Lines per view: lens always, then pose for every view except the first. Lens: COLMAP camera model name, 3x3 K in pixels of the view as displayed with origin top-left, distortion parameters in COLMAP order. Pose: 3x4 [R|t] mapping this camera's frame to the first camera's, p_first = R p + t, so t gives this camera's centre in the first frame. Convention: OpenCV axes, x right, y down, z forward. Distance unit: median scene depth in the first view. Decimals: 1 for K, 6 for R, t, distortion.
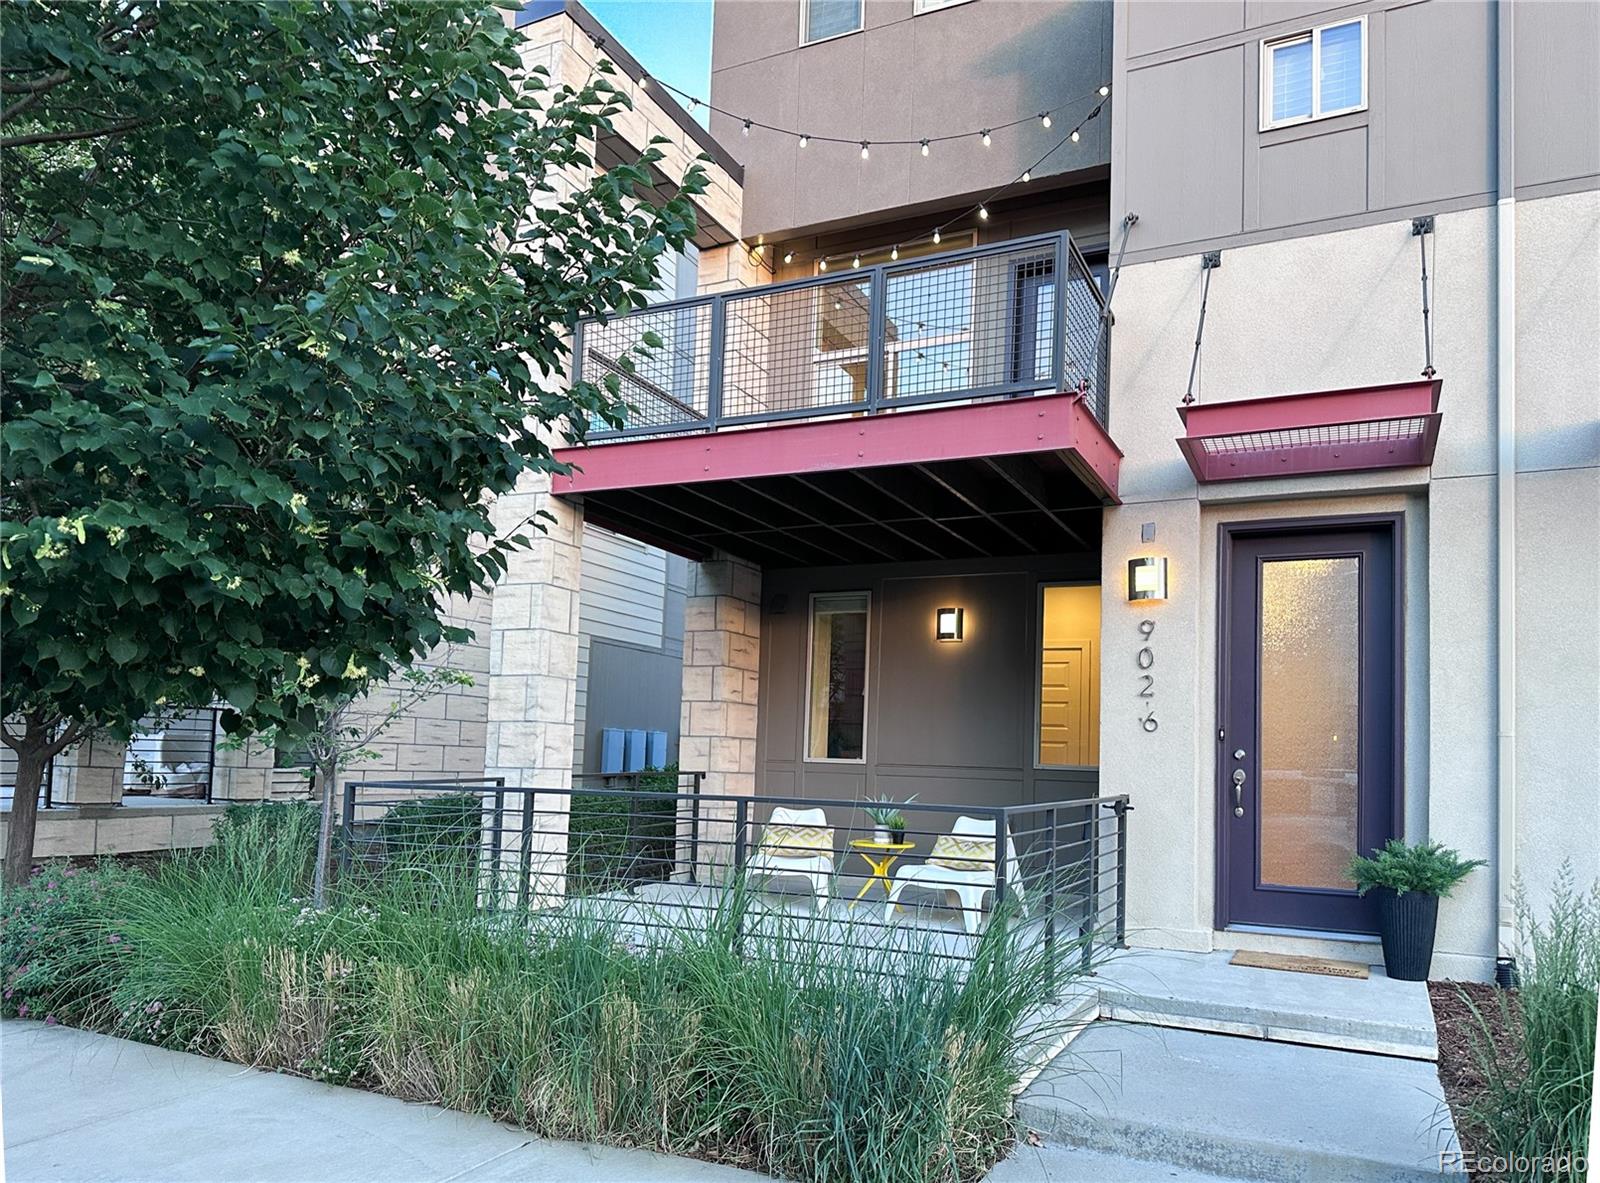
lens RADIAL K [[1135.5, 0, 829.9], [0, 1135.5, 693.4], [0, 0, 1]] dist [0.018063, -0.019576]
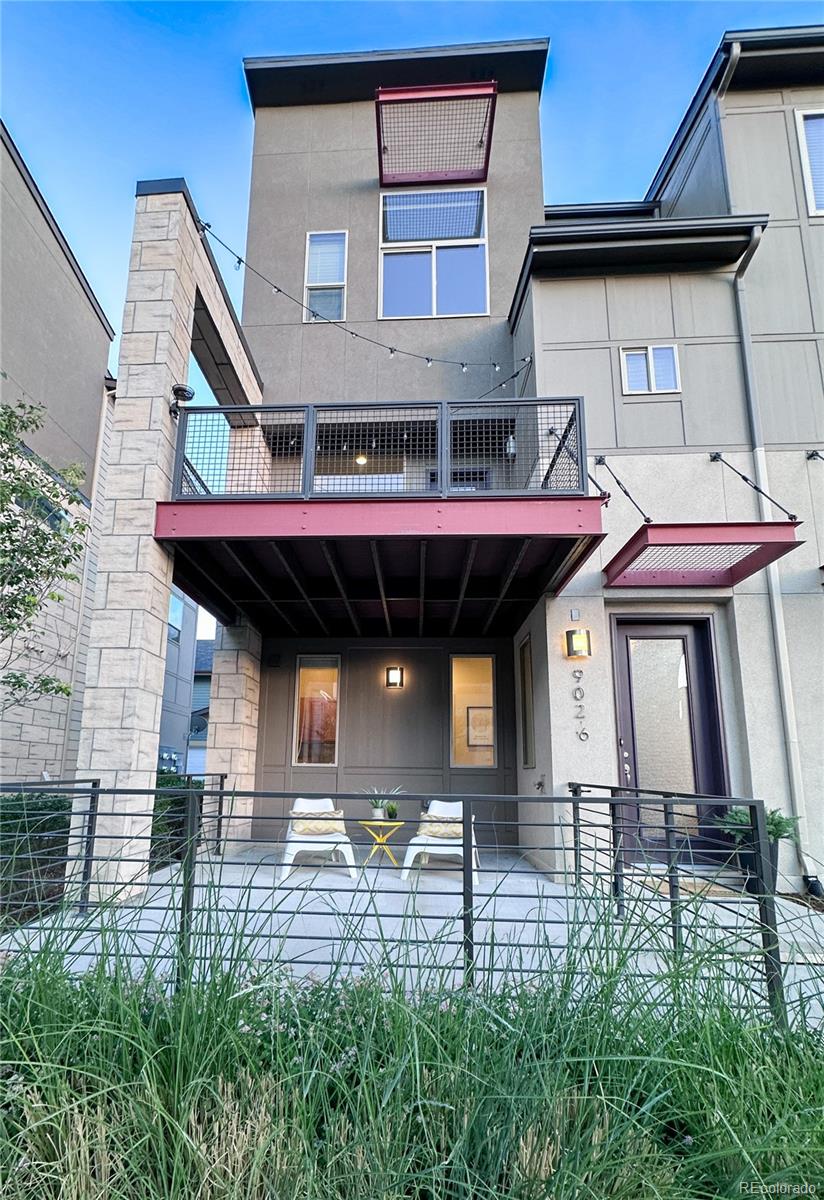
lens RADIAL K [[506.4, 0, 382.2], [0, 506.4, 686.5], [0, 0, 1]] dist [0.000691, 0.001485]
pose [[0.925888, 0.048364, 0.374690, -0.231166], [-0.009651, 0.994476, -0.104516, 0.034973], [-0.377676, 0.093153, 0.921240, 0.465376]]
